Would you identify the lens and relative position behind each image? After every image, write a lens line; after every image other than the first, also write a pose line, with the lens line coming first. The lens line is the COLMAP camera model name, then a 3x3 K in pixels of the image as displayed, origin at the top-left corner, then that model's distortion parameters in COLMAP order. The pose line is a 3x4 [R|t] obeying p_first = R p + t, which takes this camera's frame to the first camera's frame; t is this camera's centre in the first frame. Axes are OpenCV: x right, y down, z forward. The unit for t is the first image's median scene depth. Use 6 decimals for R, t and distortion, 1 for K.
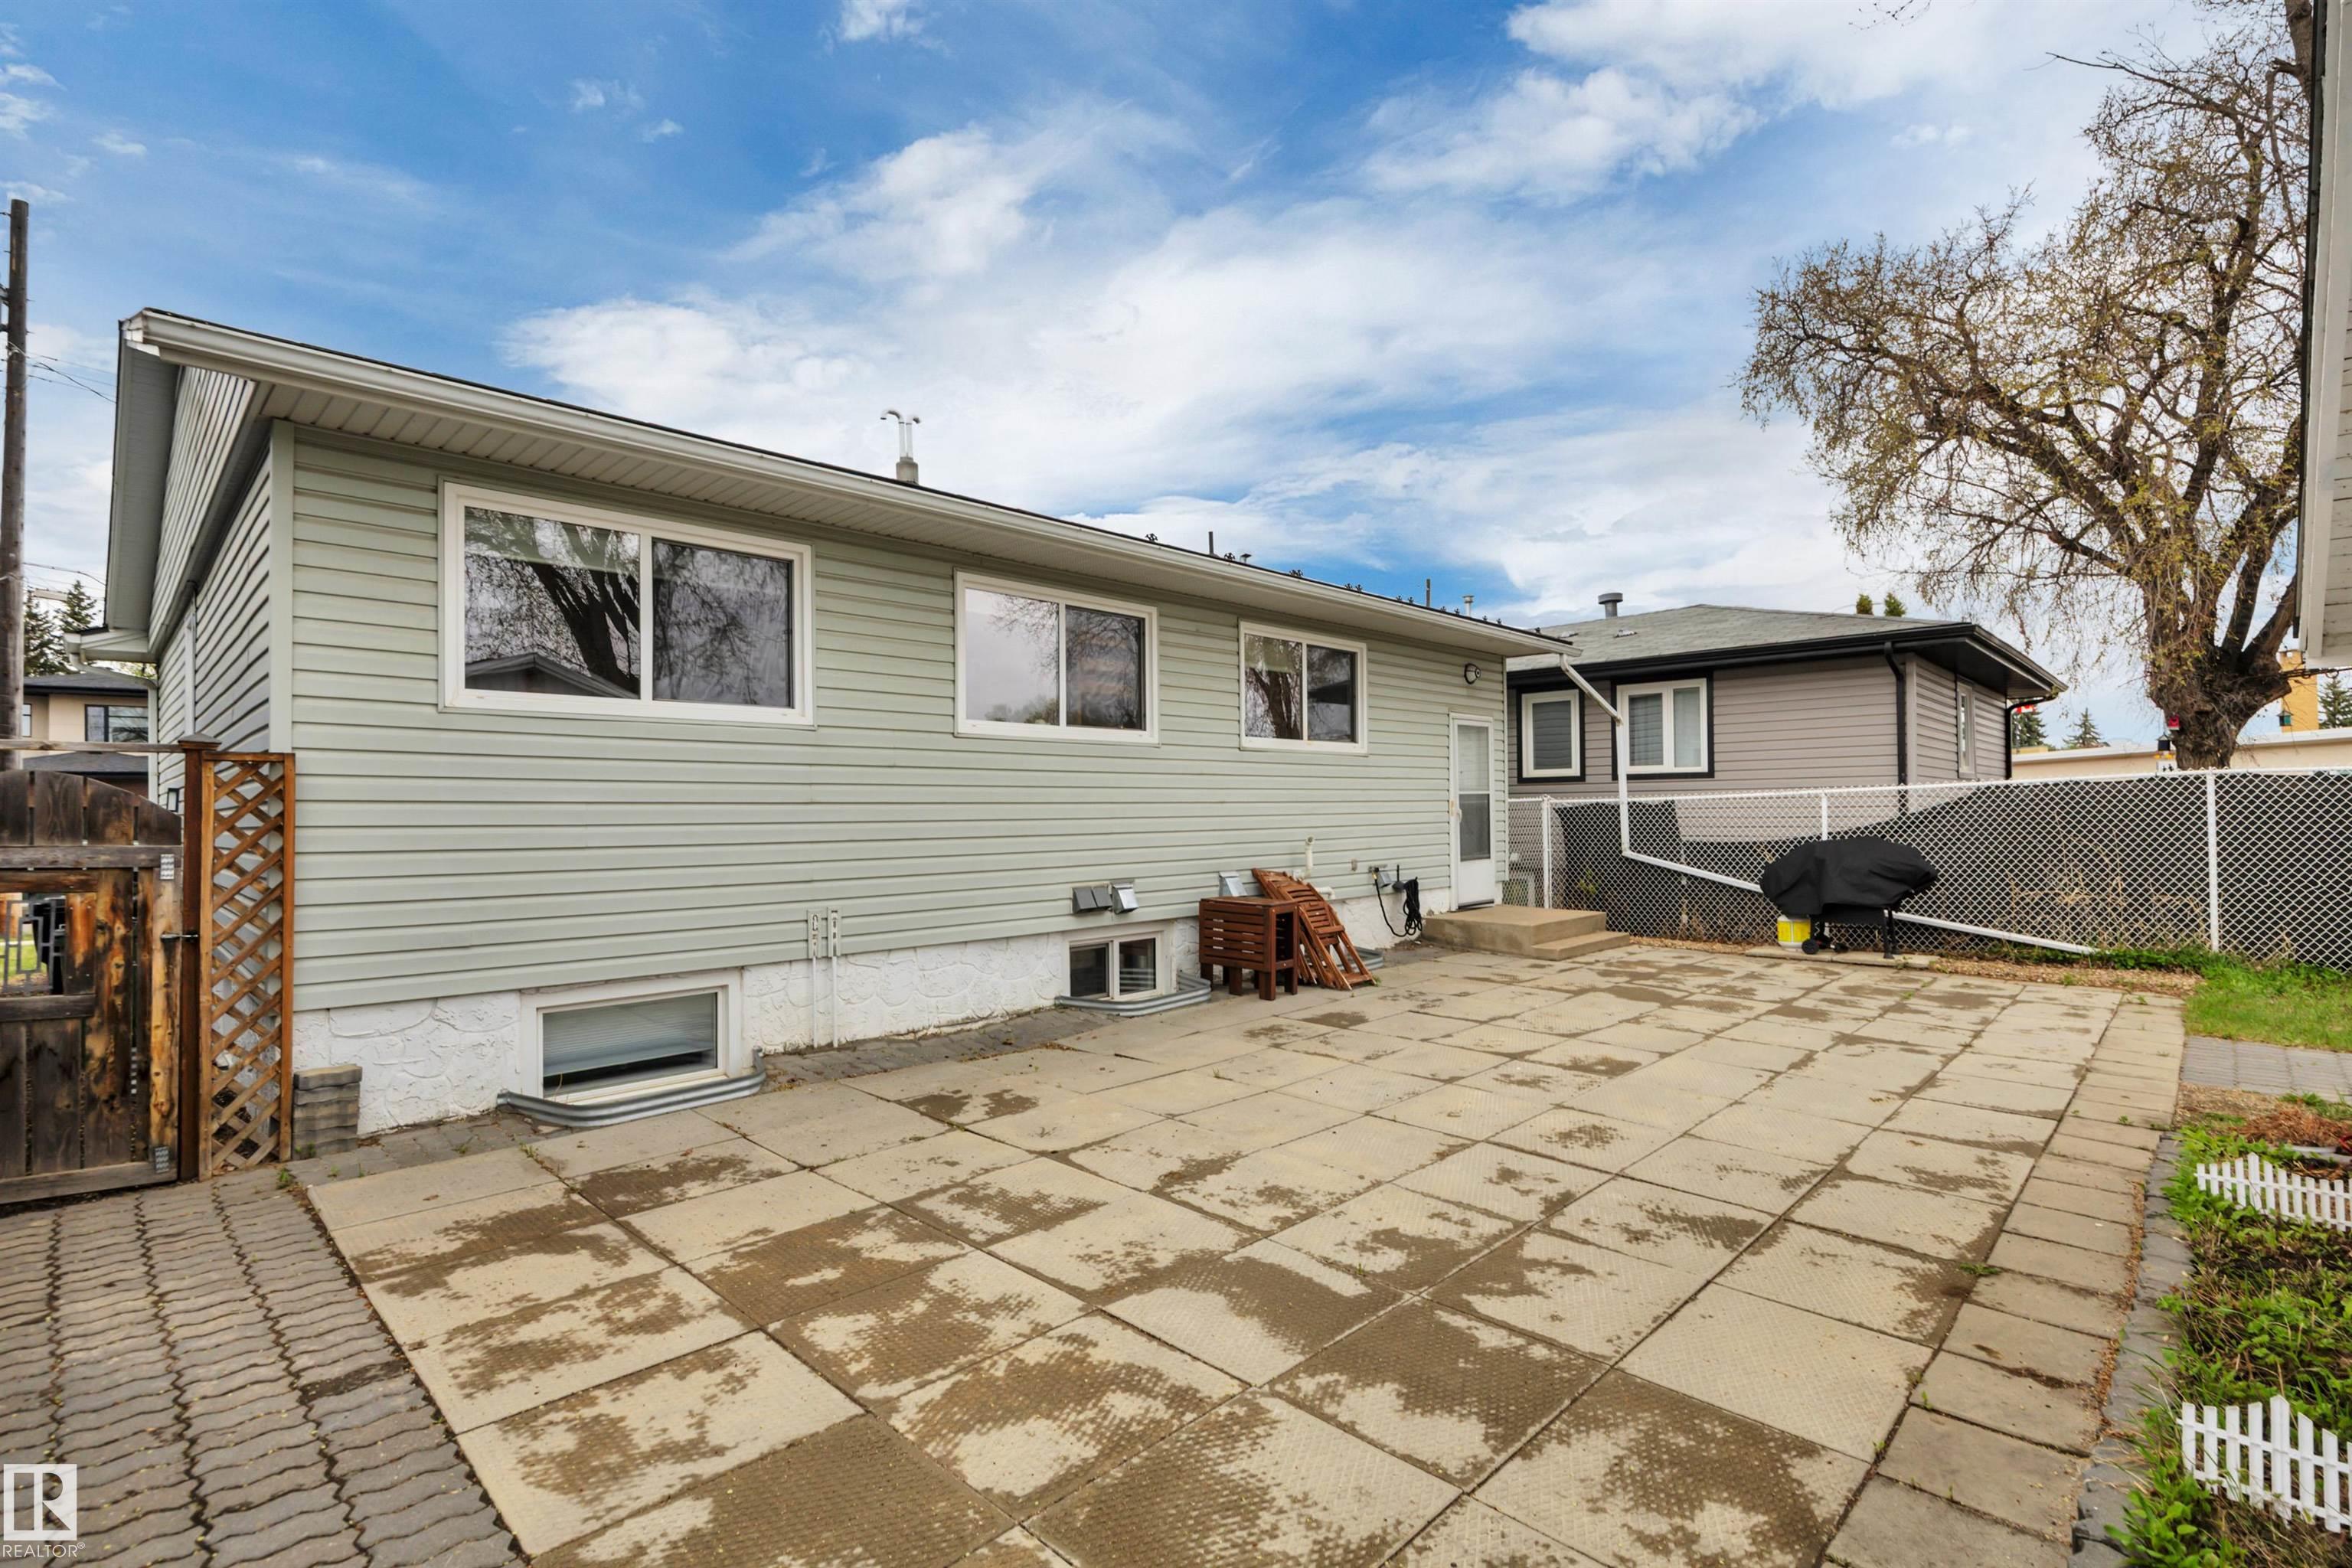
lens RADIAL K [[1087.2, 0, 1172.0], [0, 1087.2, 803.1], [0, 0, 1]] dist [-0.013230, 0.000164]
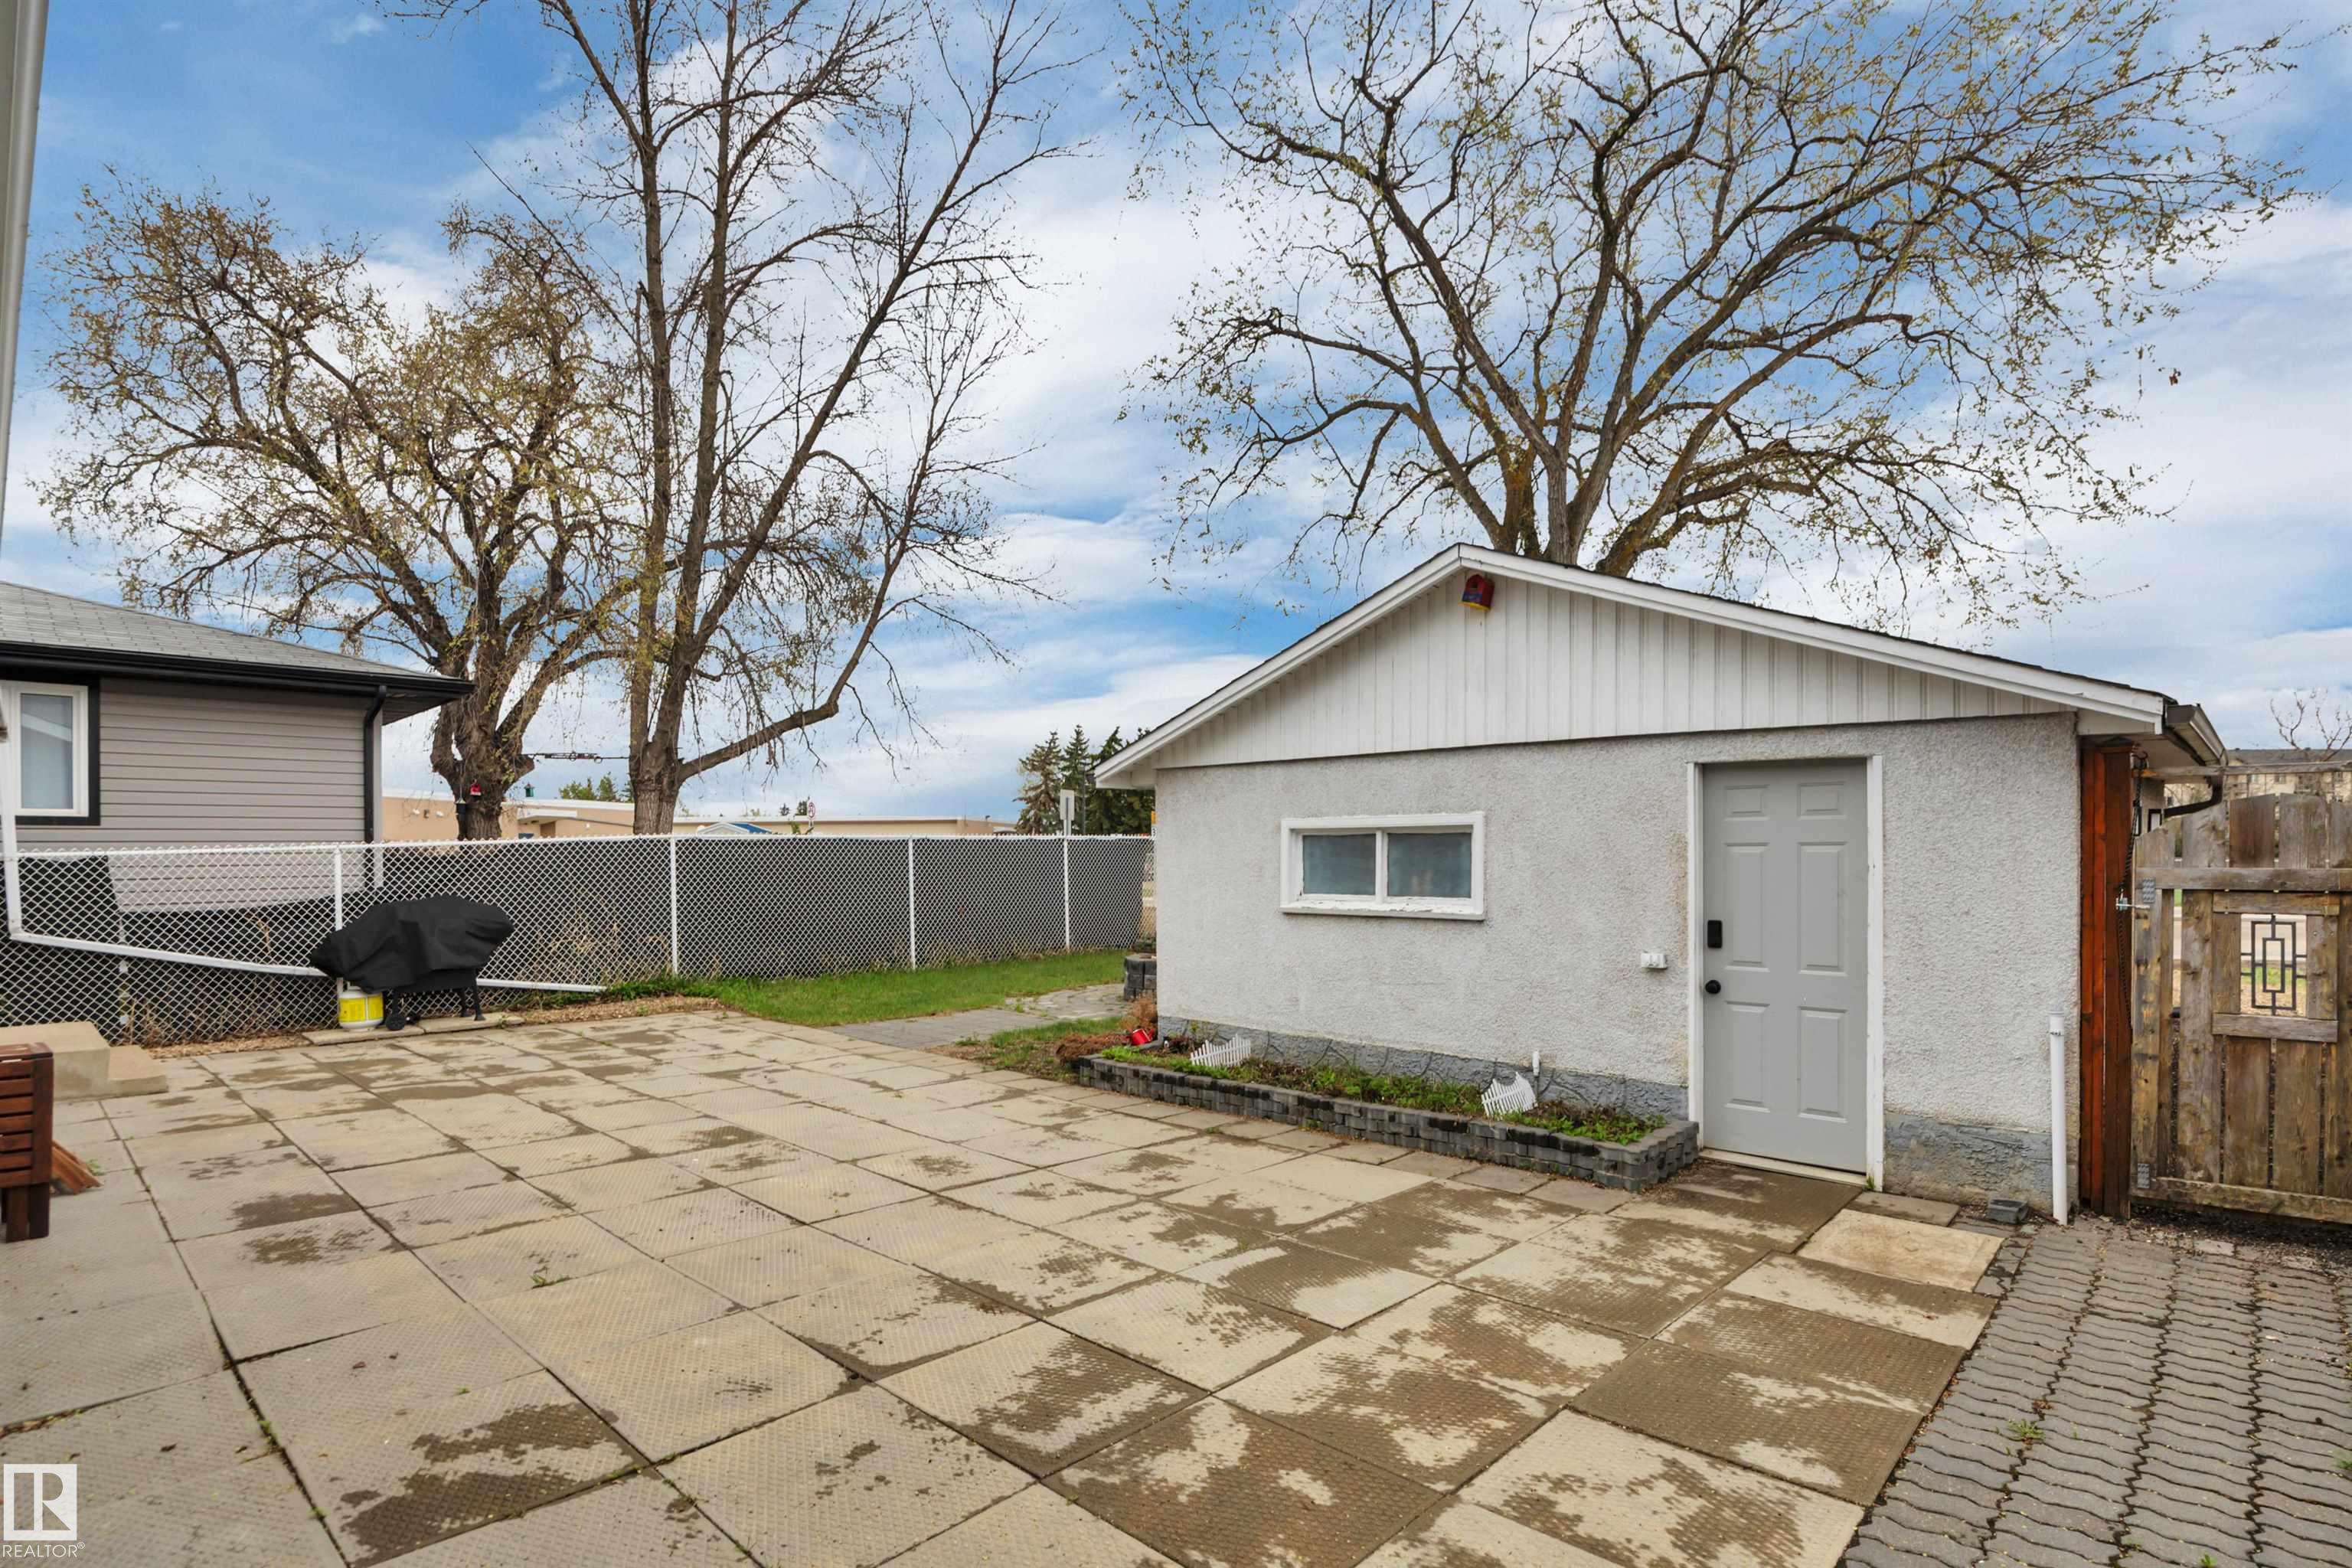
lens RADIAL K [[1173.5, 0, 1198.0], [0, 1173.5, 855.3], [0, 0, 1]] dist [-0.023441, 0.000516]
pose [[-0.033881, 0.005956, 0.999408, -1.002162], [-0.000892, 0.999982, -0.005990, 0.002882], [-0.999425, -0.001094, -0.033875, 0.969653]]
